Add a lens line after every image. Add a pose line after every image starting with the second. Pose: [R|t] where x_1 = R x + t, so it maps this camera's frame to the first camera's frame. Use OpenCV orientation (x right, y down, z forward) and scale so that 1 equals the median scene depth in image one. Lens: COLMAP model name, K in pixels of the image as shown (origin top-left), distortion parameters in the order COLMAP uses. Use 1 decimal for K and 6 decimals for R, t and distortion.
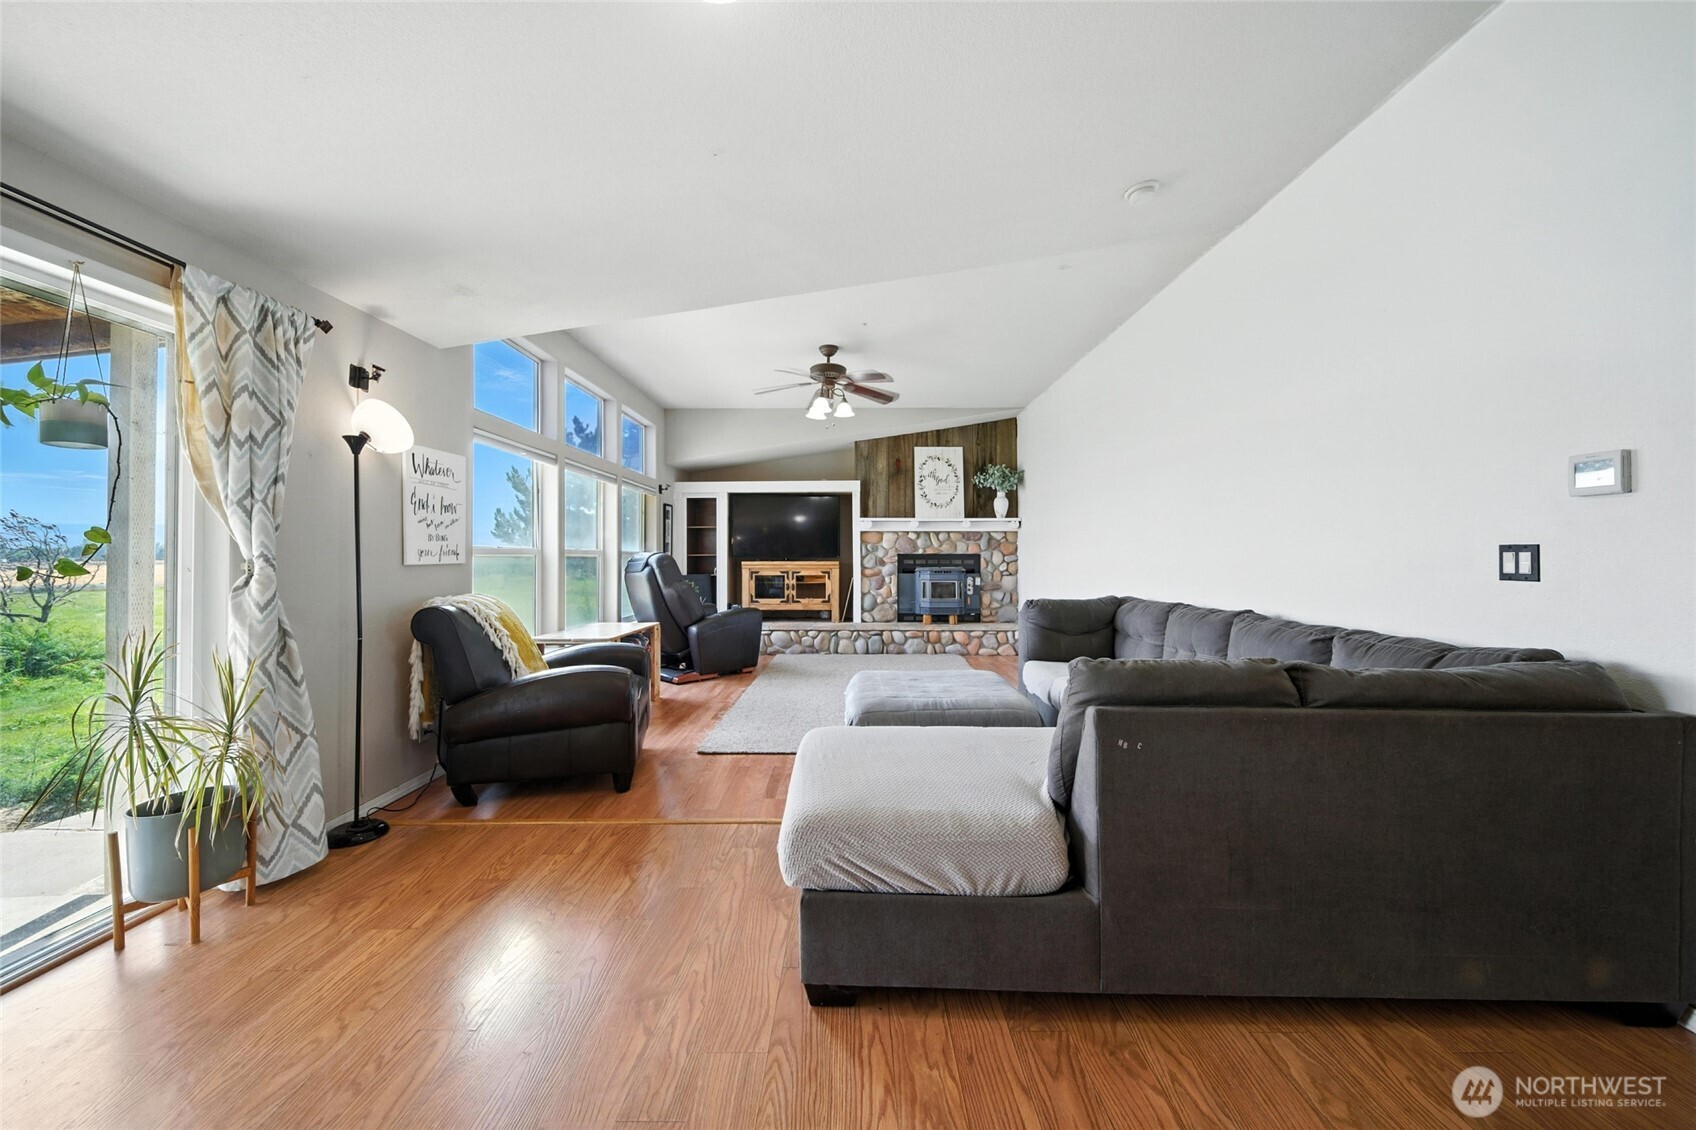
lens RADIAL K [[610.1, 0, 831.6], [0, 610.1, 548.5], [0, 0, 1]] dist [-0.002850, 0.000530]
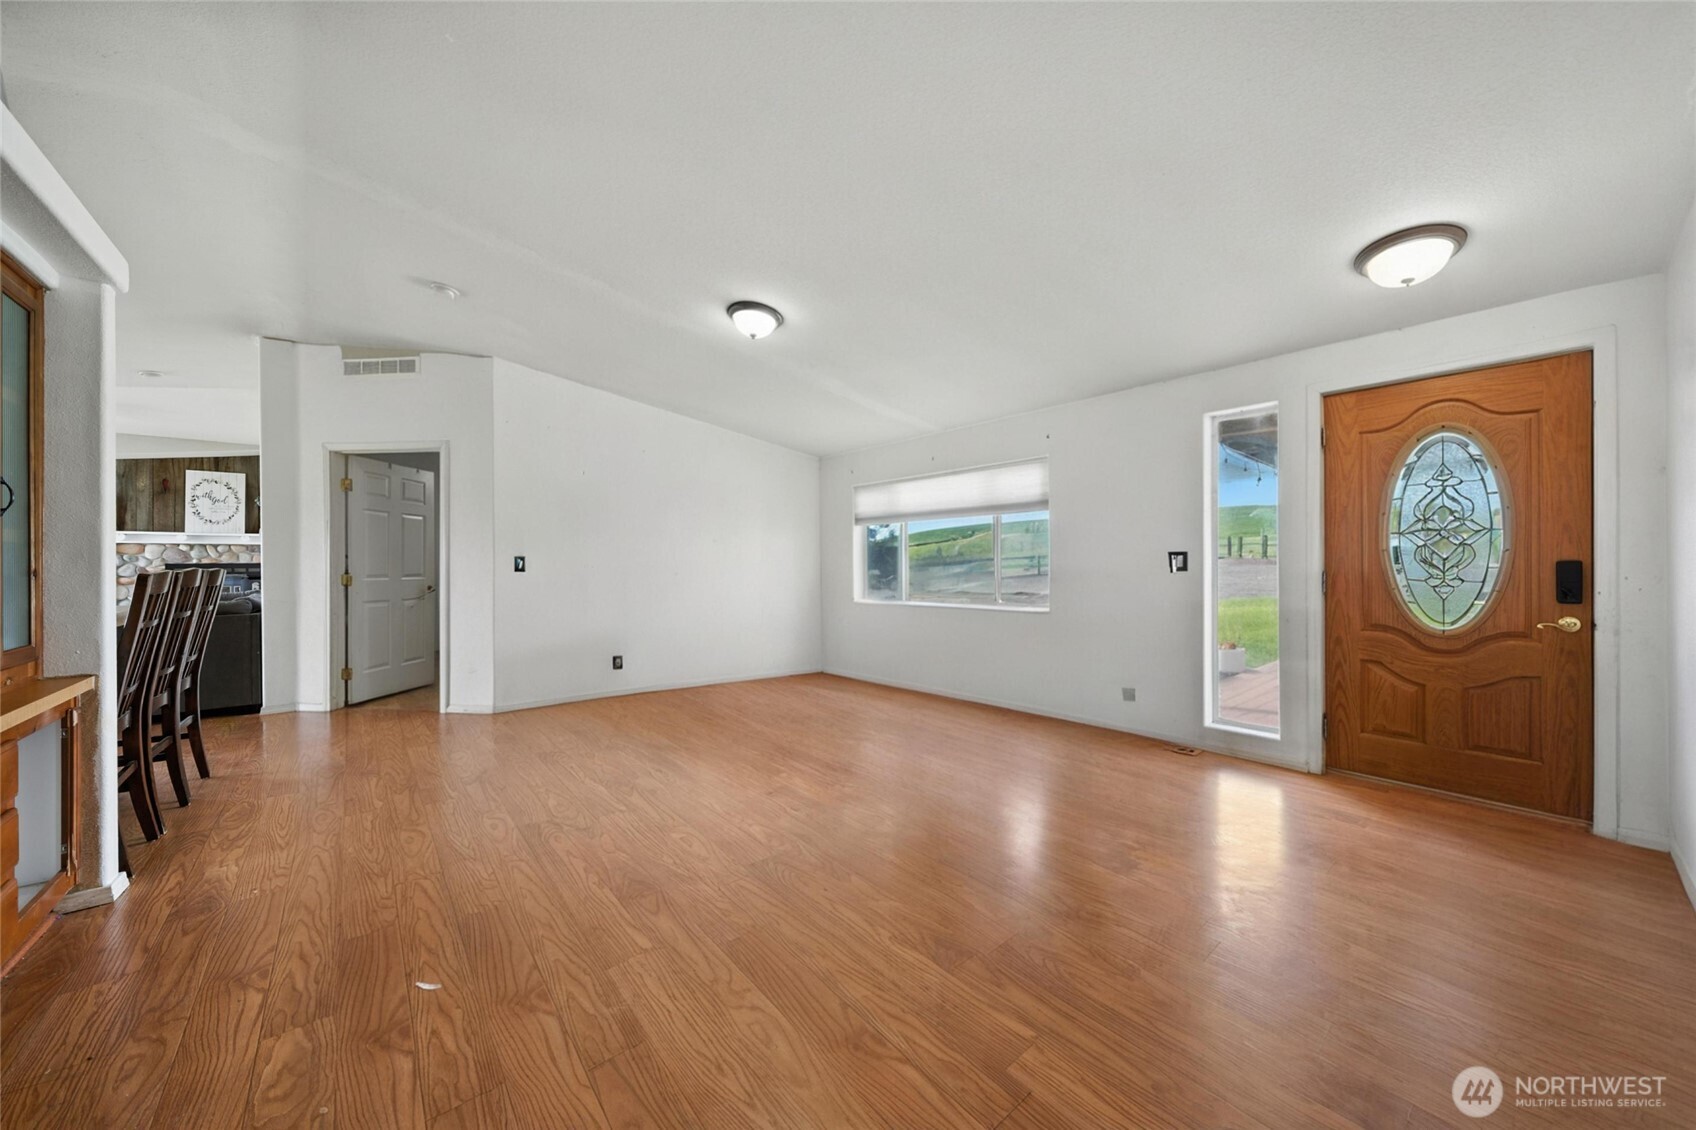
lens RADIAL K [[610.1, 0, 855.3], [0, 610.1, 565.4], [0, 0, 1]] dist [-0.002850, 0.000530]
pose [[0.756477, -0.008881, 0.653961, 0.339512], [0.001308, 0.999926, 0.012066, 0.000152], [-0.654020, -0.008272, 0.756432, -0.687284]]
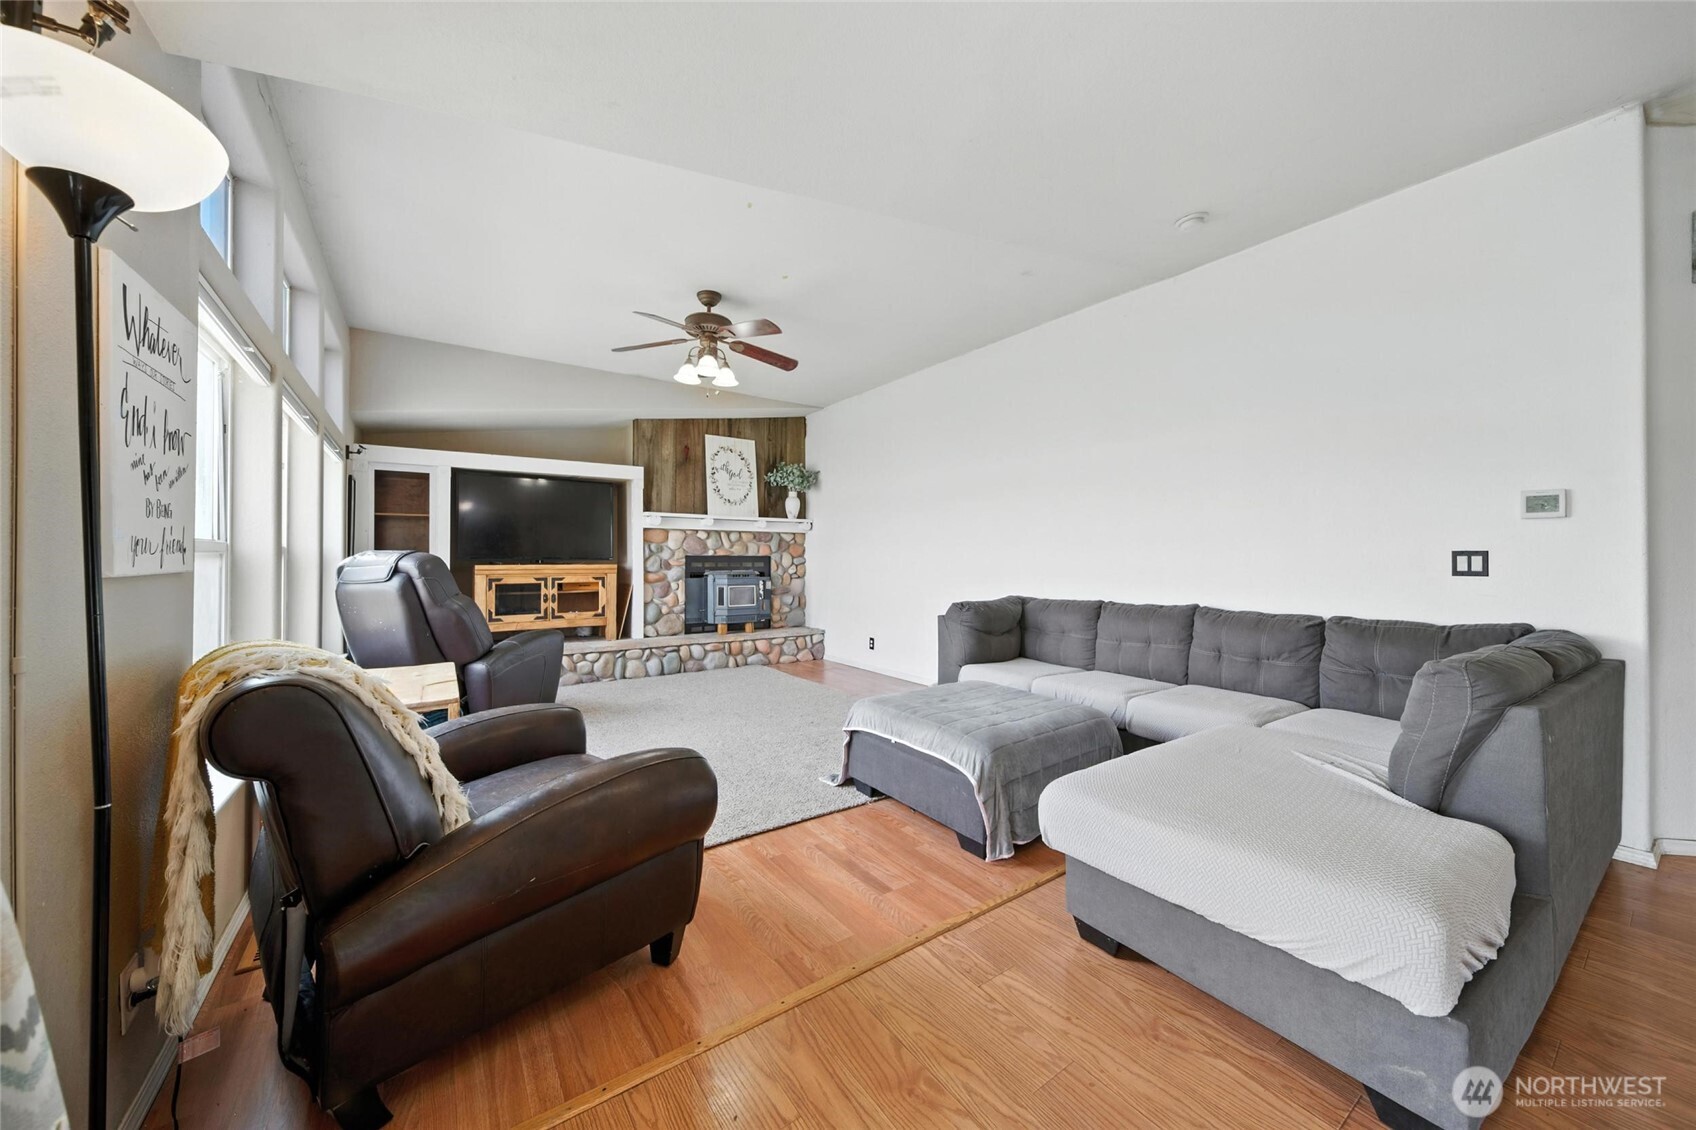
lens RADIAL K [[610.1, 0, 851.5], [0, 610.1, 553.1], [0, 0, 1]] dist [-0.002850, 0.000530]
pose [[0.811420, 0.007261, 0.584418, -0.207209], [-0.009346, 0.999956, 0.000552, 0.002780], [-0.584388, -0.005910, 0.811453, 0.163019]]
